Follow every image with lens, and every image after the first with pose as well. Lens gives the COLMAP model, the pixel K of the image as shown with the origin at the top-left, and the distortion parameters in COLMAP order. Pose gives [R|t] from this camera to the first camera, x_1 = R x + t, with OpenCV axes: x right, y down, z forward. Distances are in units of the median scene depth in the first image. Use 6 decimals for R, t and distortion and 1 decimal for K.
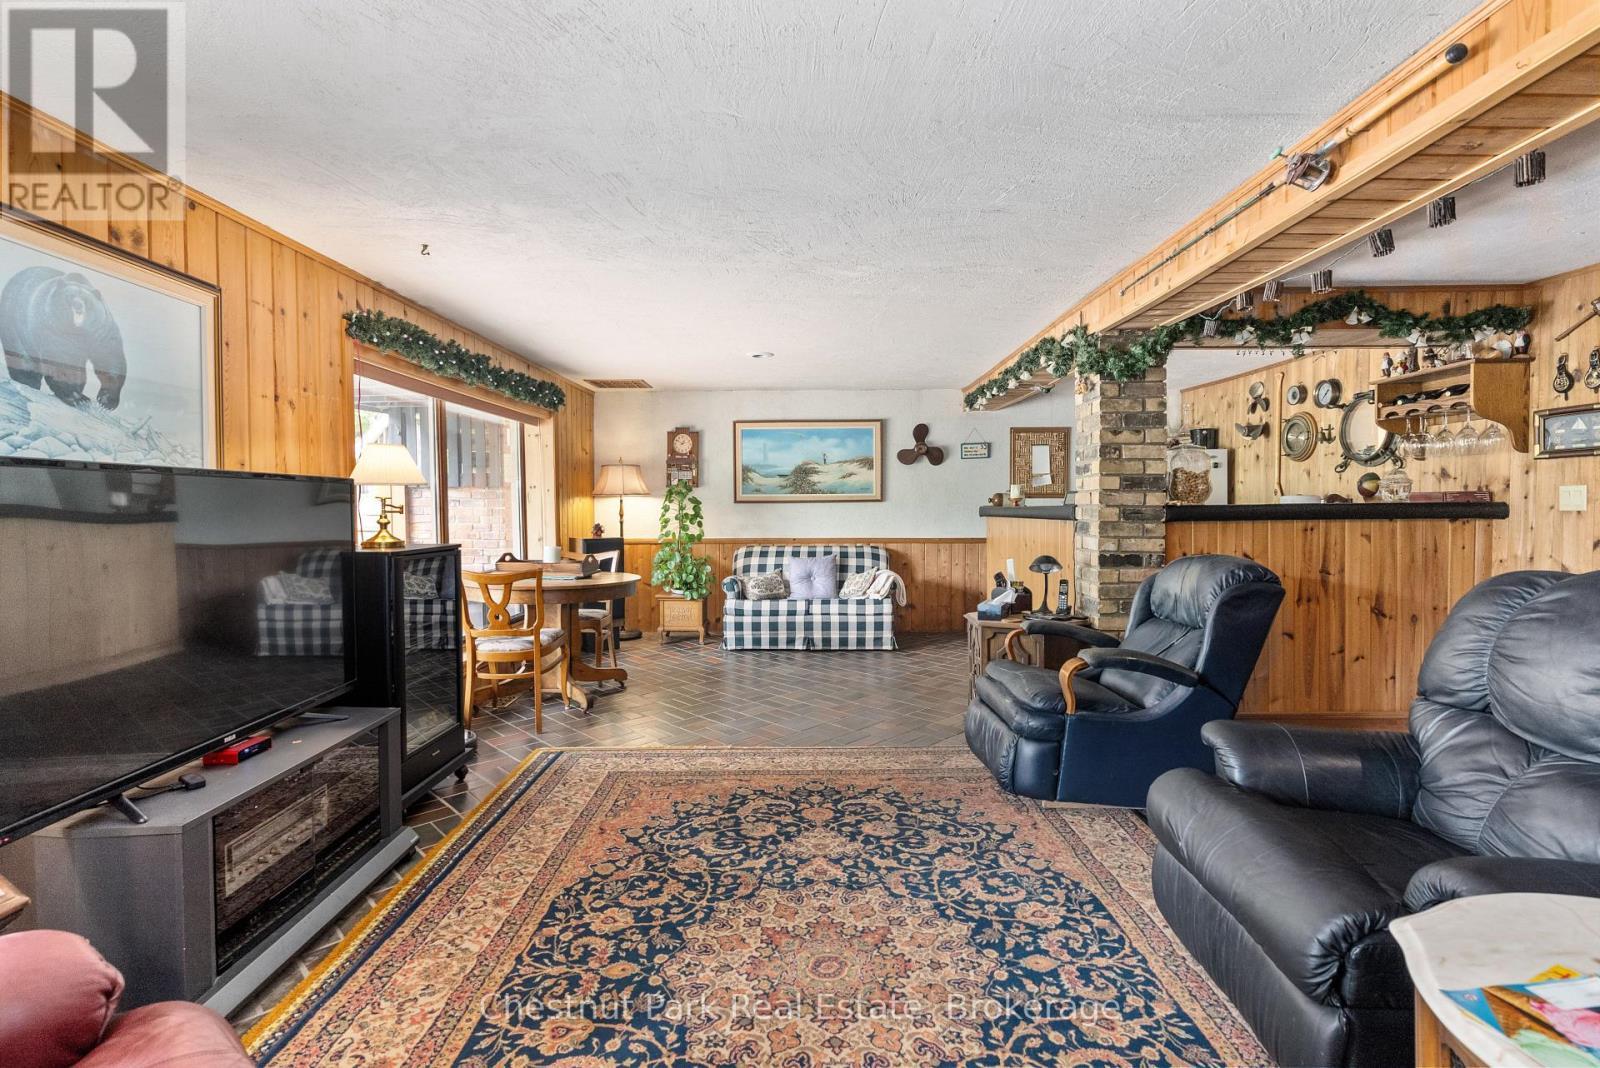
lens RADIAL K [[739.5, 0, 794.0], [0, 739.5, 513.9], [0, 0, 1]] dist [-0.006526, 0.000093]
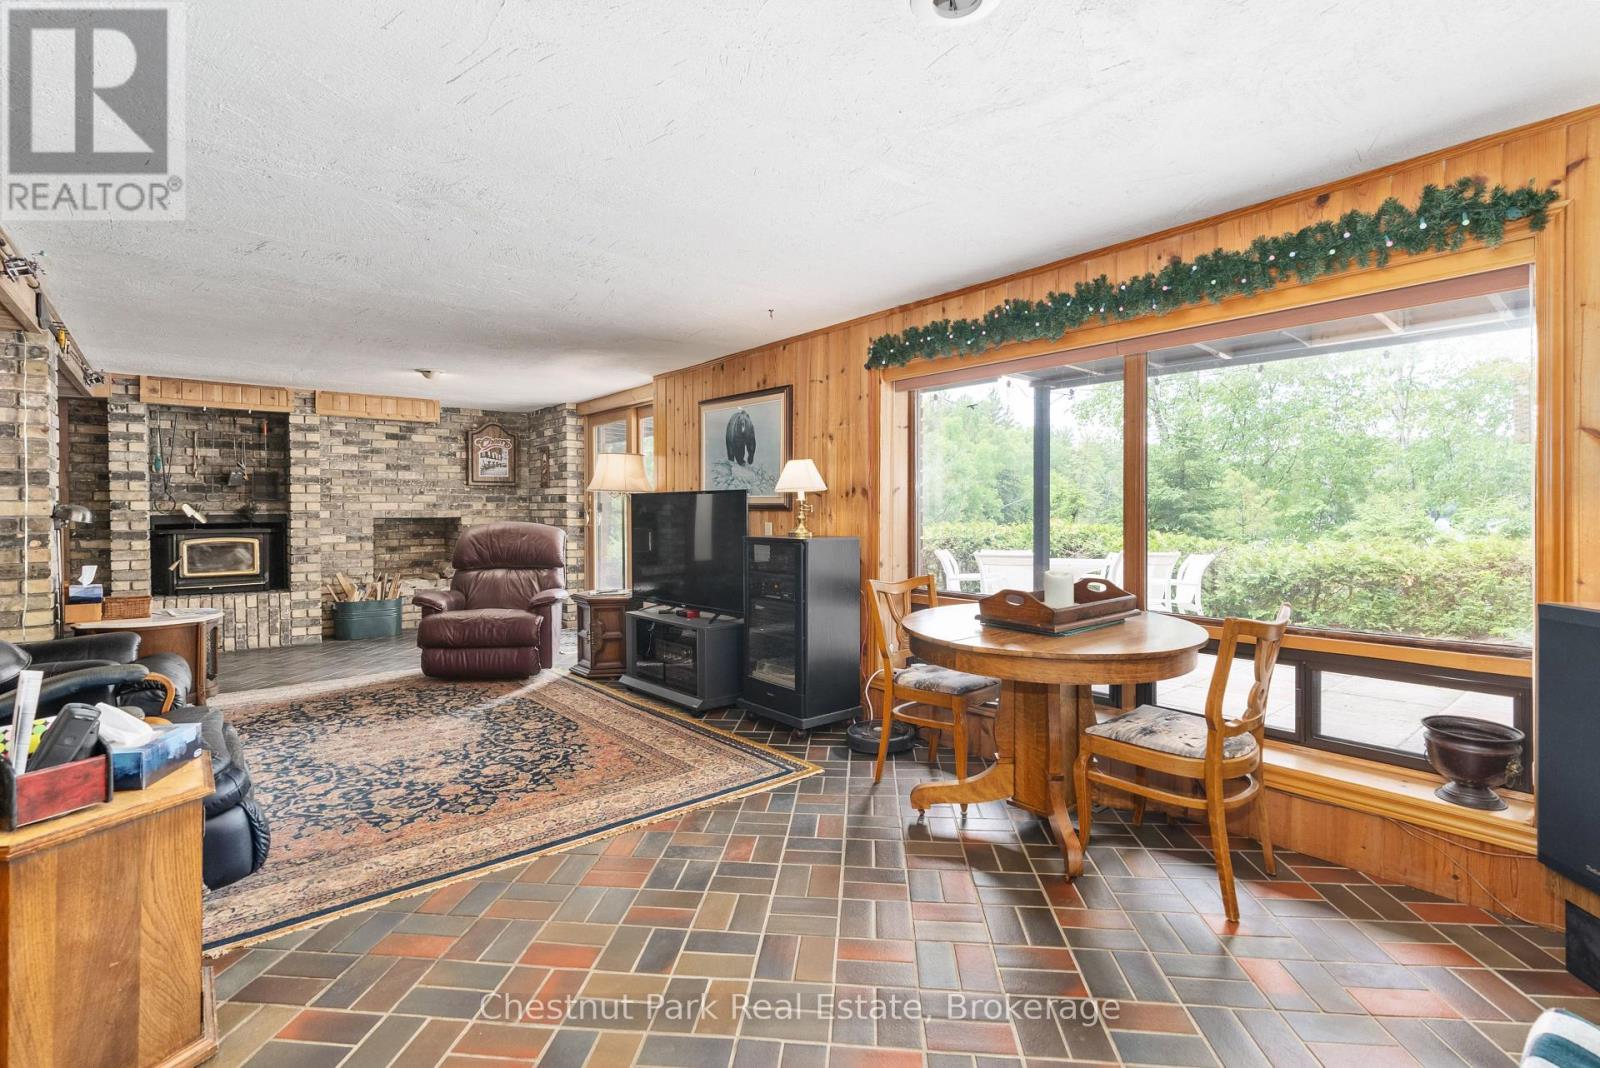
lens RADIAL K [[739.5, 0, 794.0], [0, 739.5, 513.9], [0, 0, 1]] dist [-0.006526, 0.000093]
pose [[-0.756825, 0.009801, -0.653545, 0.382880], [-0.000731, 0.999874, 0.015841, -0.020416], [0.653618, 0.012467, -0.756722, 2.278773]]
